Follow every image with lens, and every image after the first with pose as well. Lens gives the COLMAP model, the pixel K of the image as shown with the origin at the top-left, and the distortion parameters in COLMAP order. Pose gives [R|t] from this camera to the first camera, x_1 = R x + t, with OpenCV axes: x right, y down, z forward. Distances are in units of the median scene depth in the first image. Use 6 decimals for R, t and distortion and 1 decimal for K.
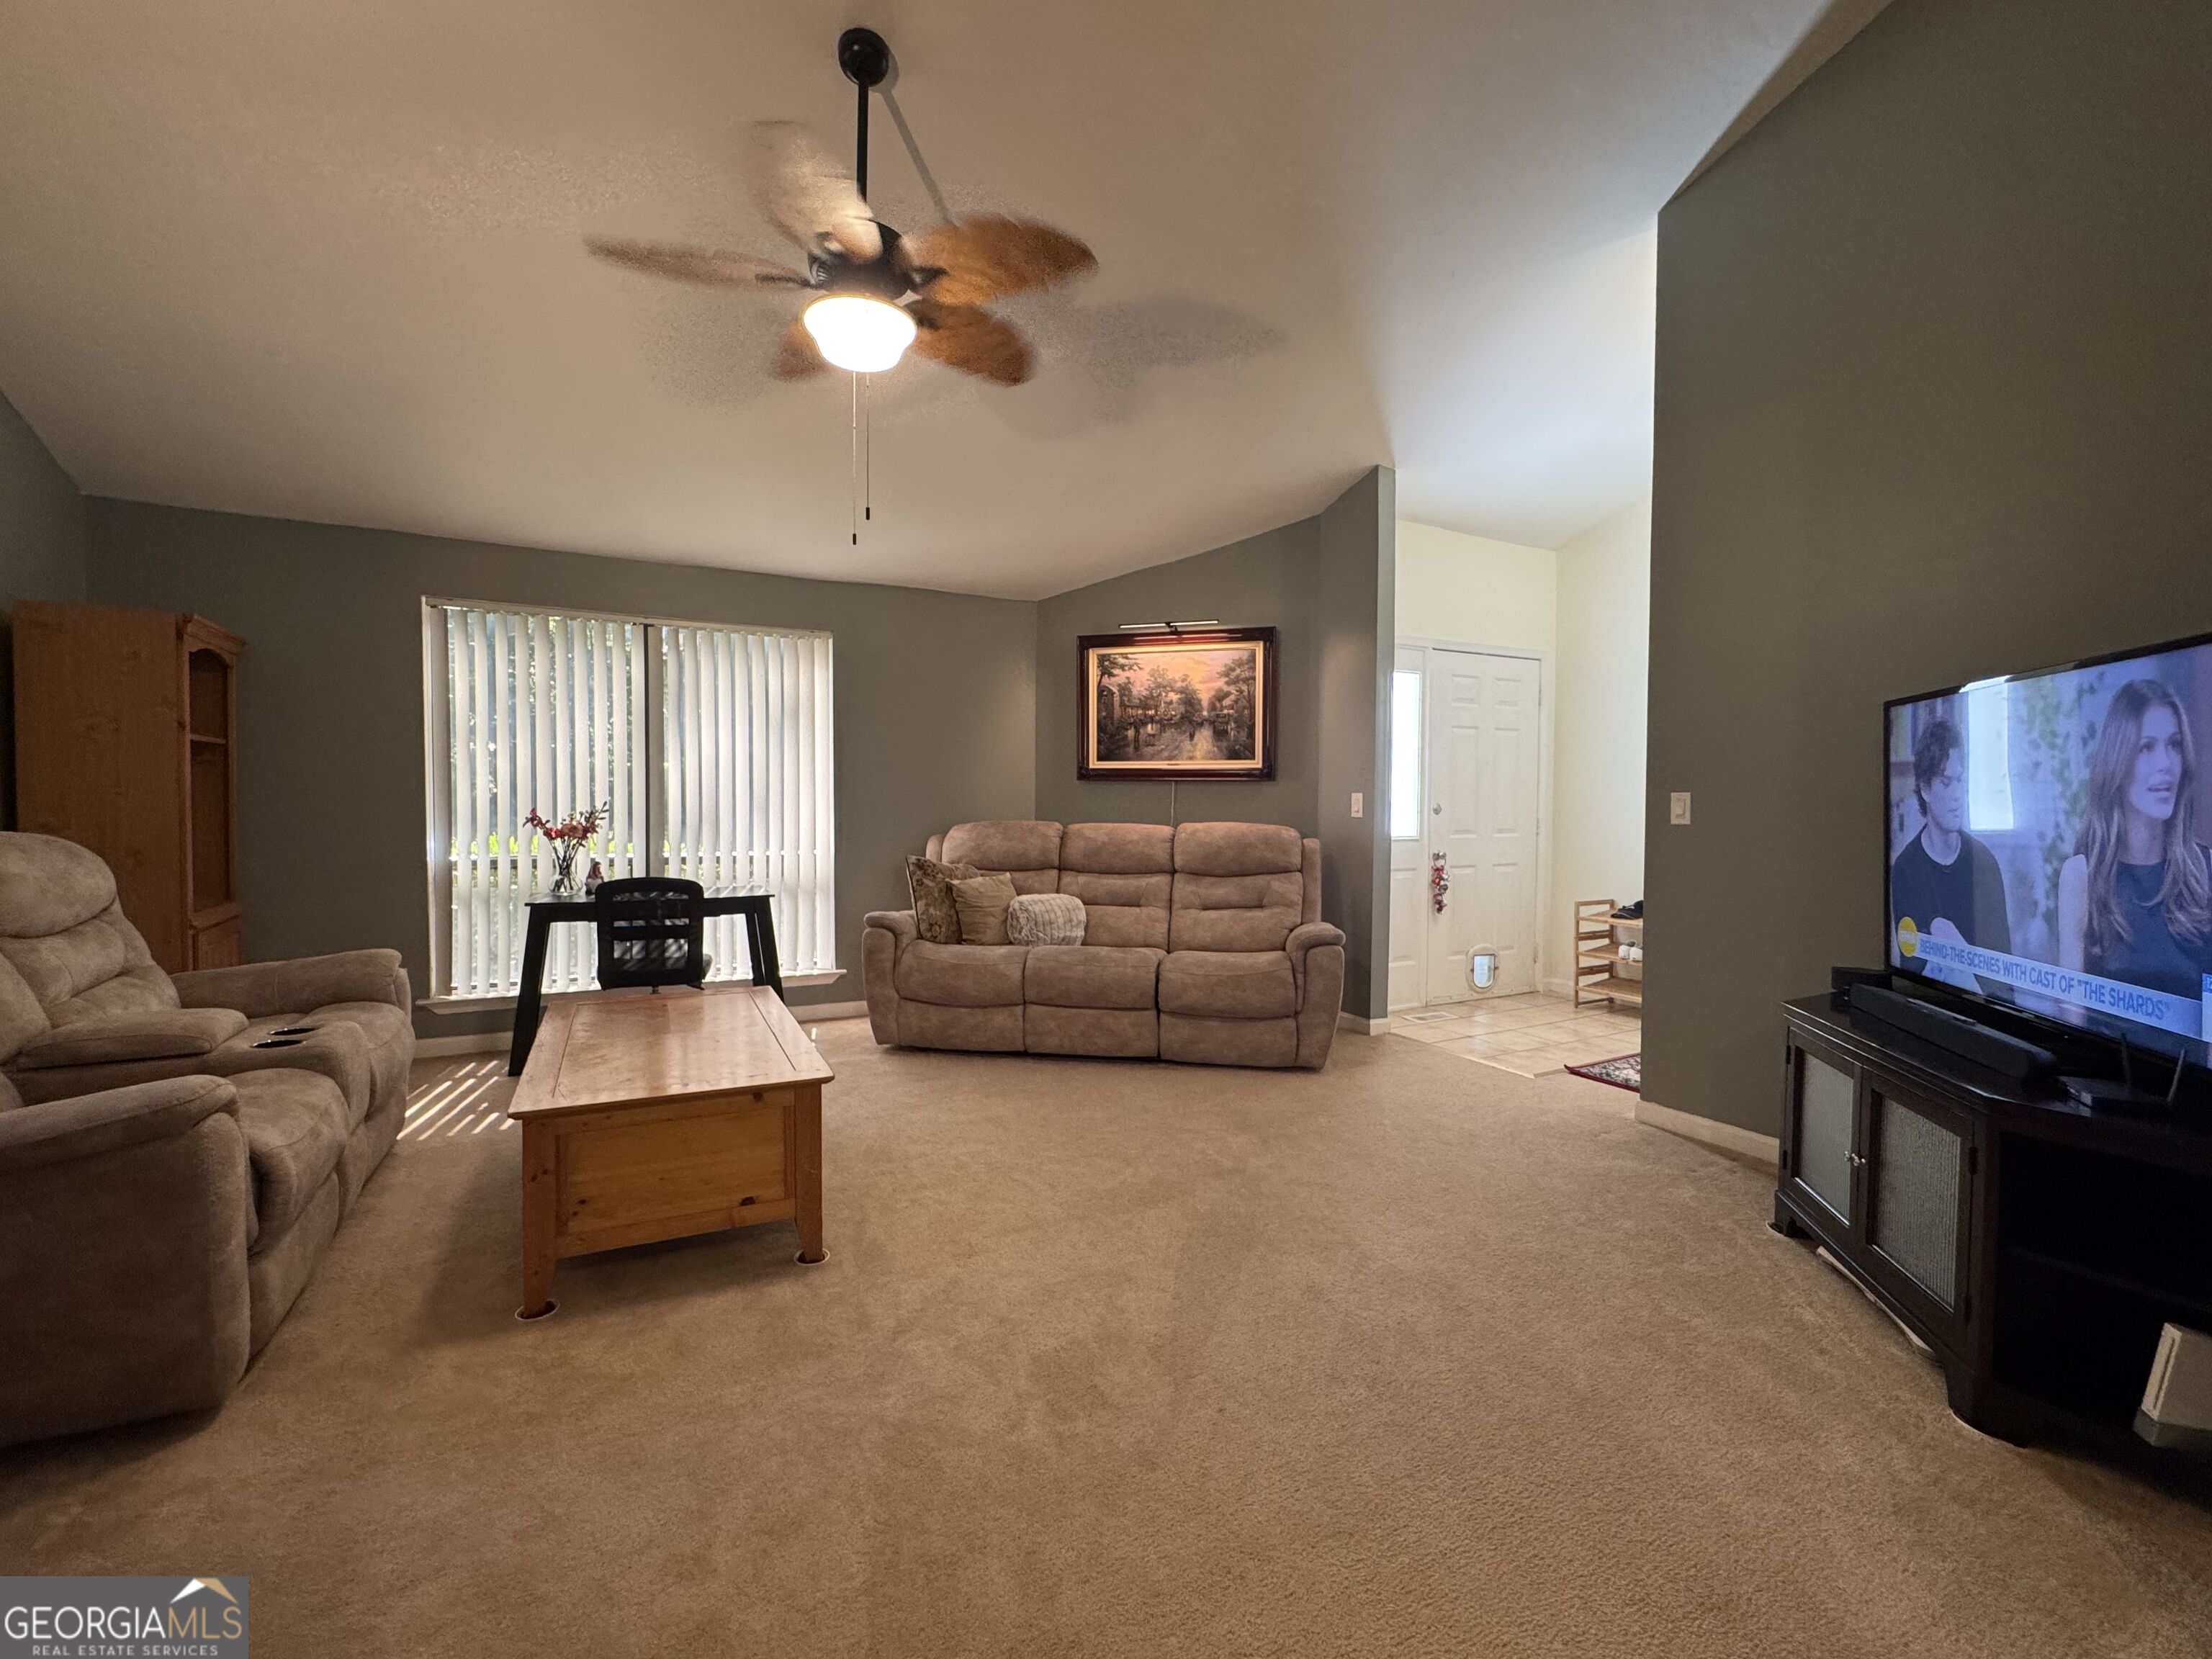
lens RADIAL K [[959.4, 0, 1101.7], [0, 959.4, 828.6], [0, 0, 1]] dist [0.000622, 0.001194]
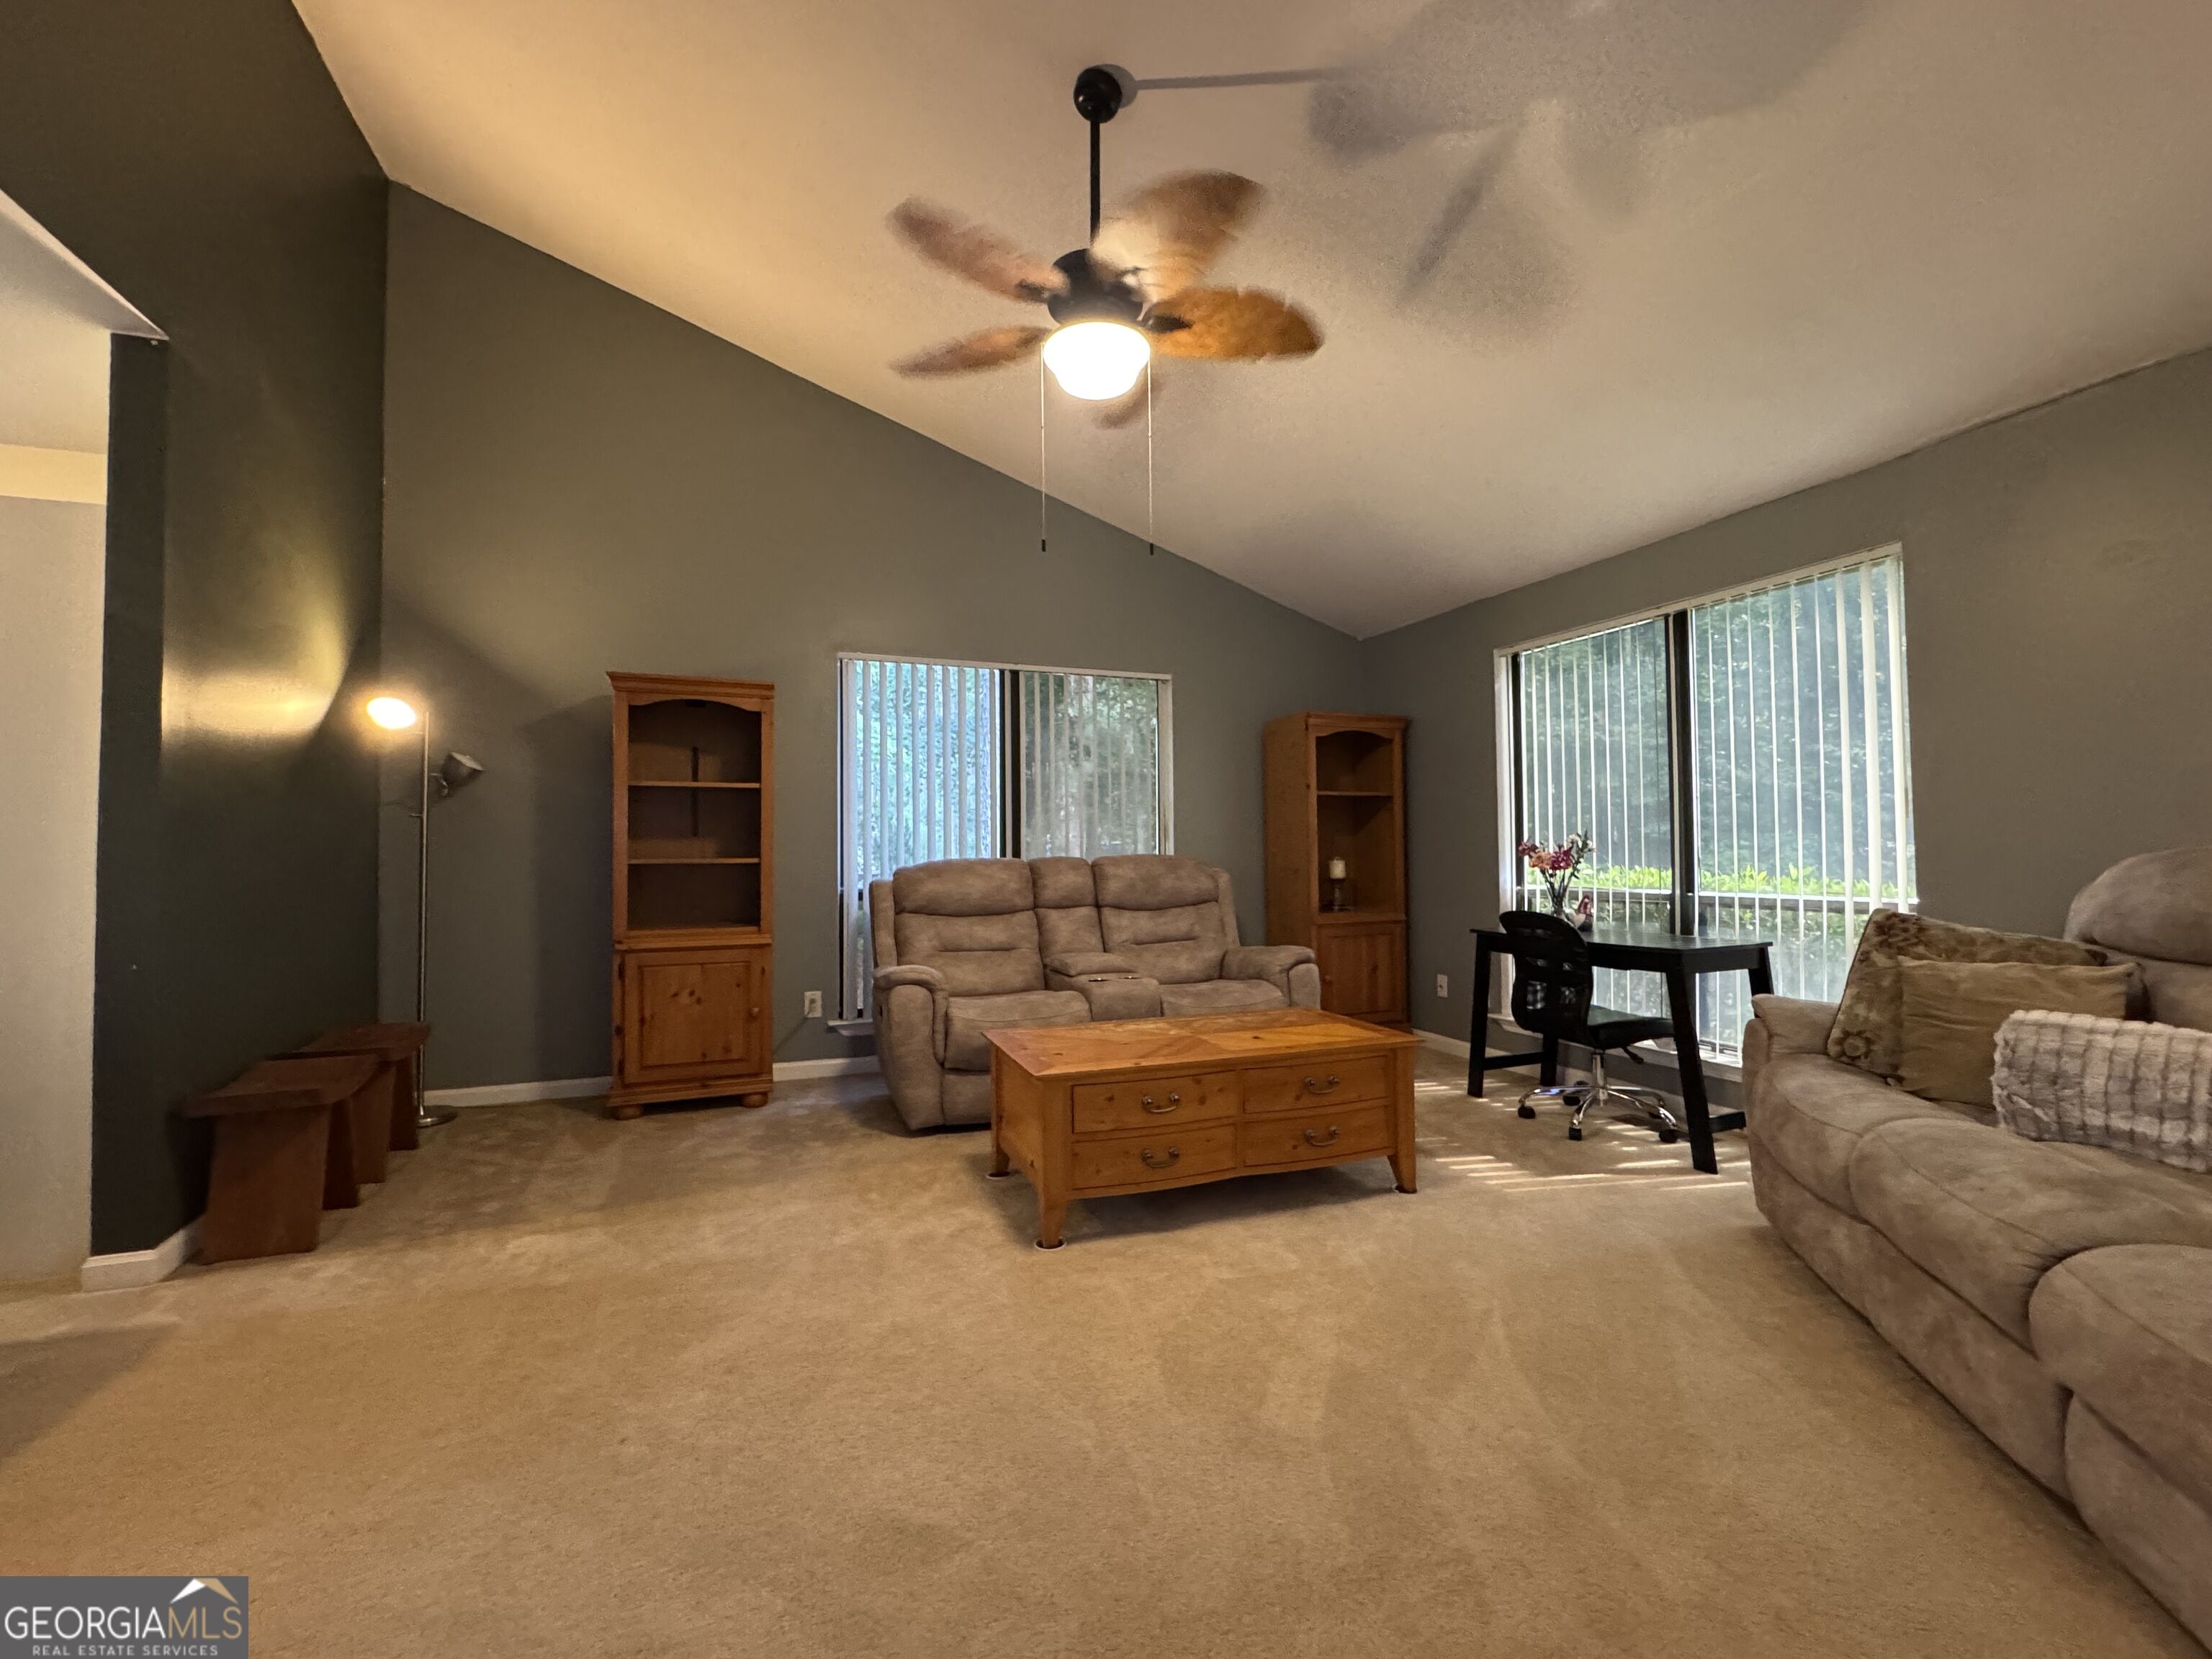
lens RADIAL K [[959.4, 0, 1113.4], [0, 959.4, 831.3], [0, 0, 1]] dist [0.000622, 0.001194]
pose [[-0.107379, -0.029194, -0.993789, 0.453085], [-0.017479, 0.999470, -0.027472, 0.007296], [0.994064, 0.014421, -0.107832, 0.688498]]
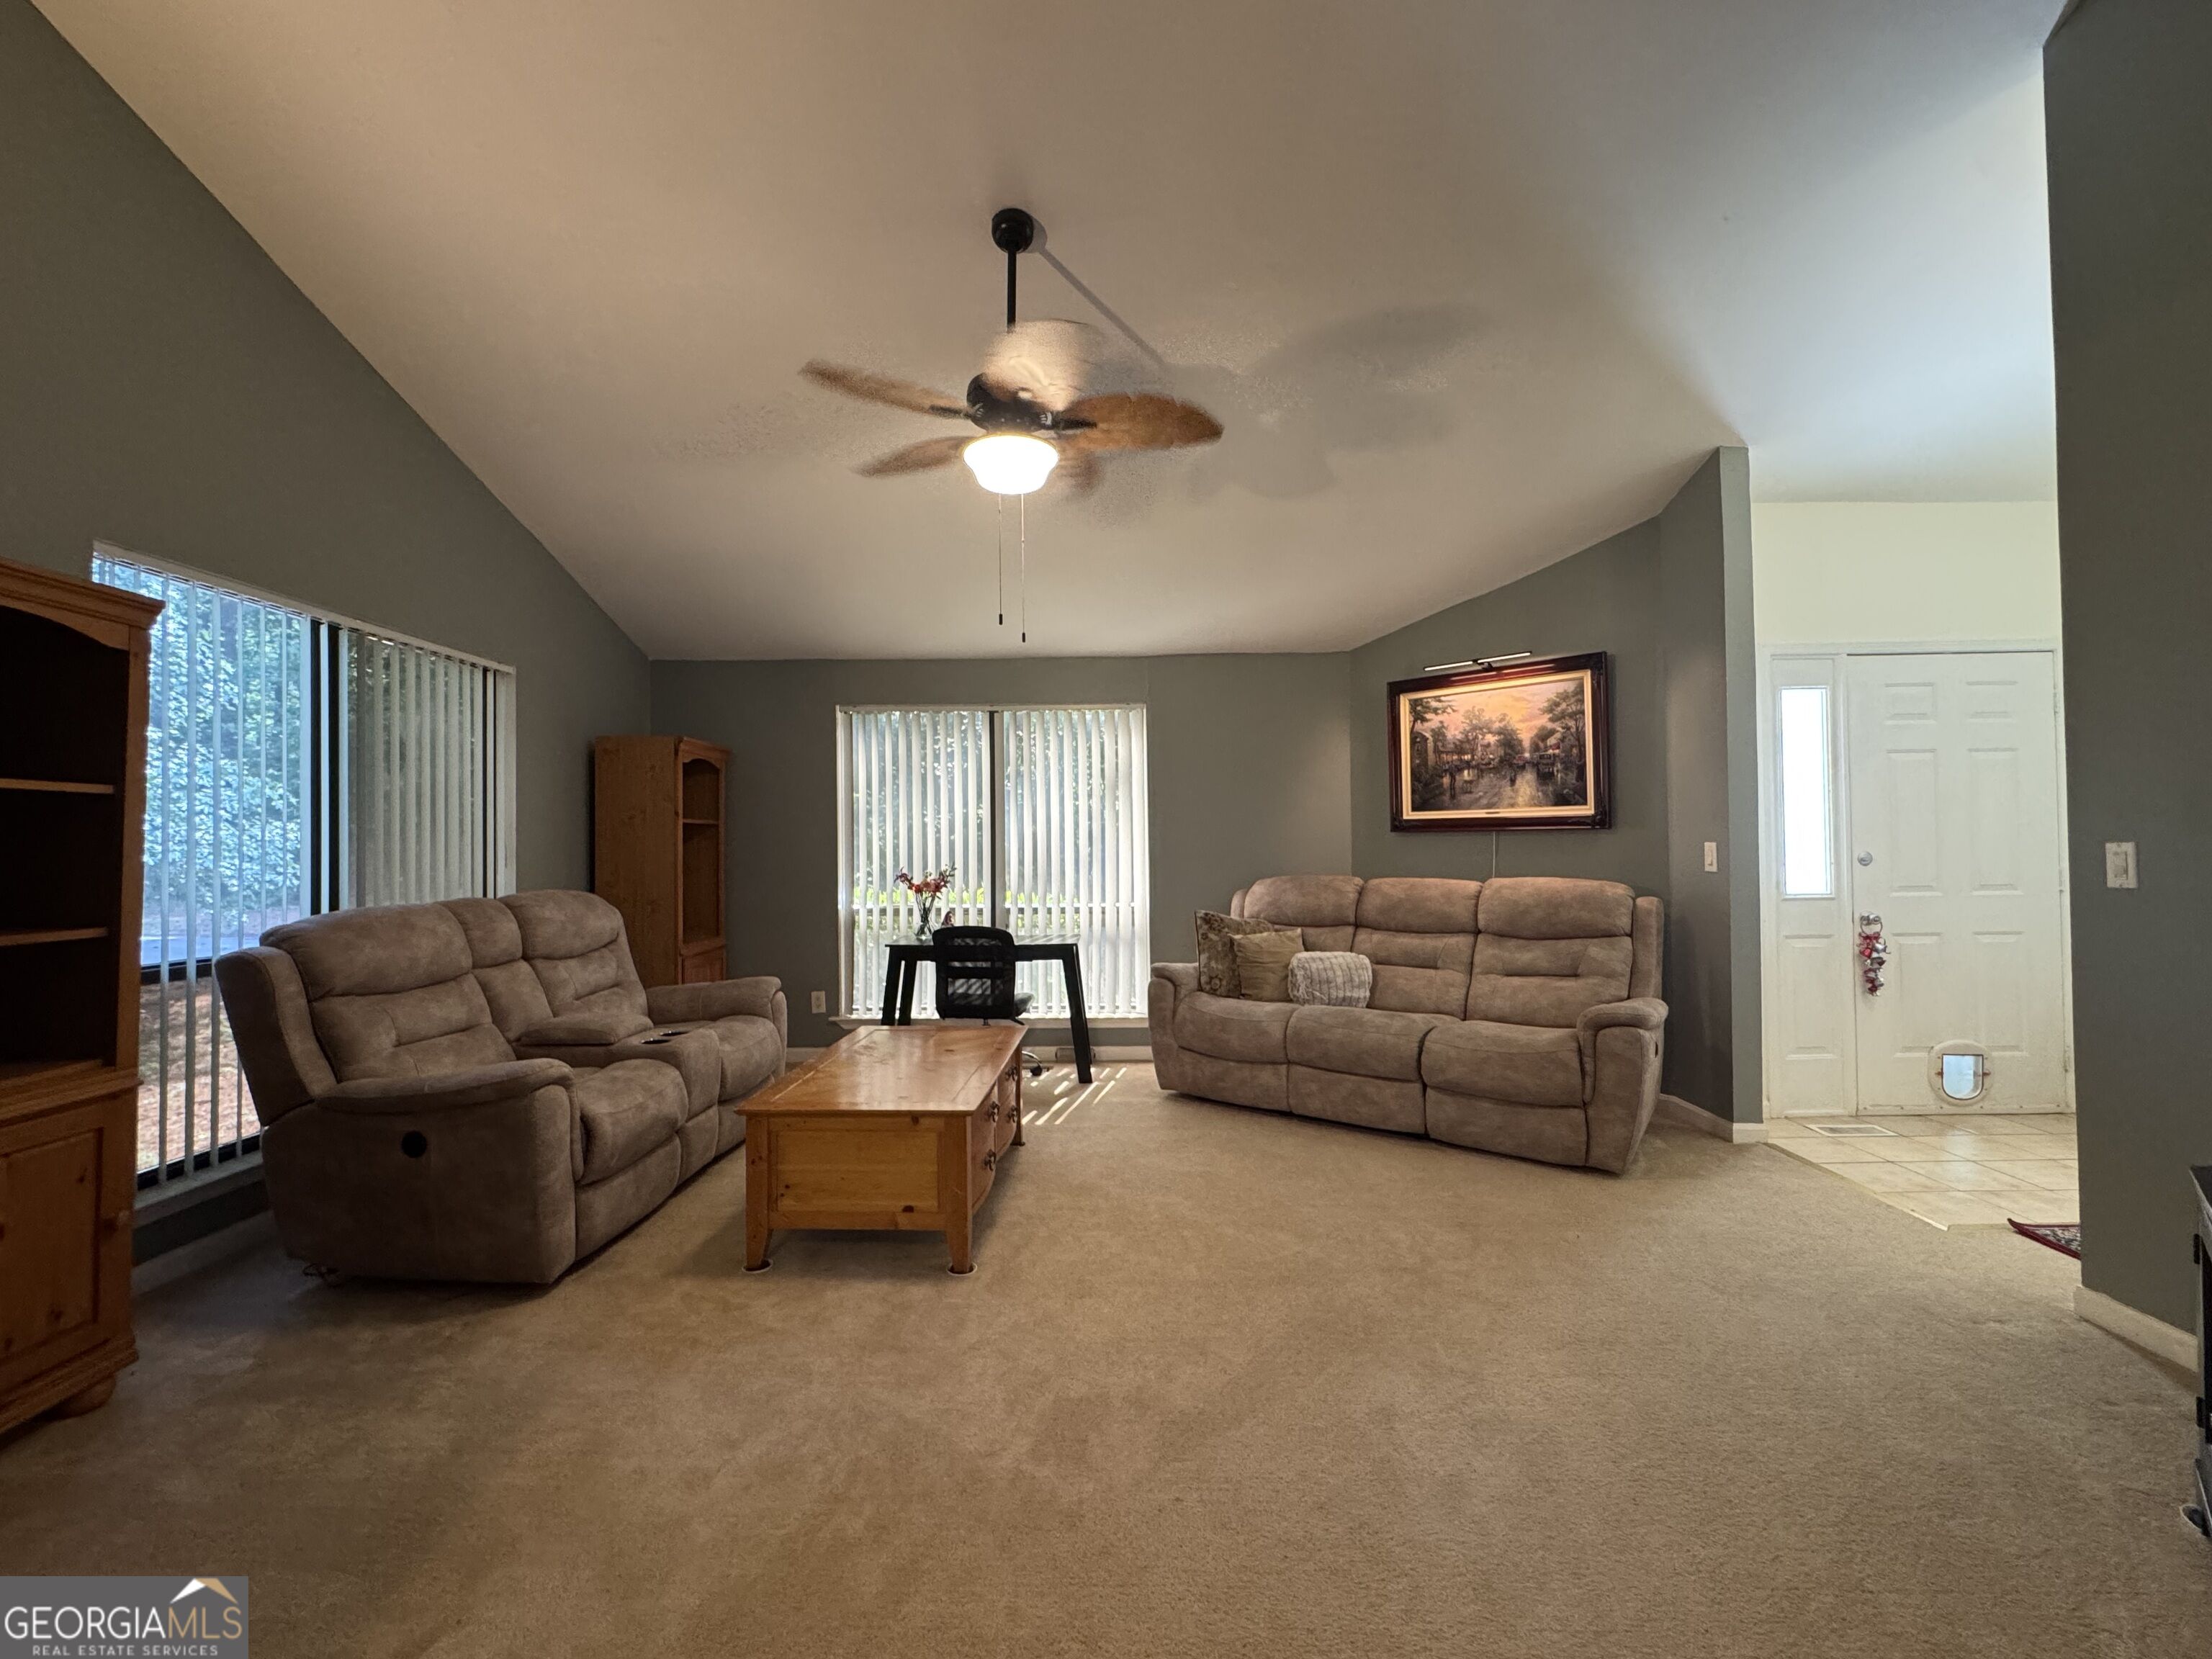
lens RADIAL K [[959.4, 0, 1105.0], [0, 959.4, 830.1], [0, 0, 1]] dist [0.000622, 0.001194]
pose [[0.878517, -0.023606, -0.477128, 0.235849], [0.002354, 0.998980, -0.045091, -0.013176], [0.477706, 0.038490, 0.877676, 0.035069]]
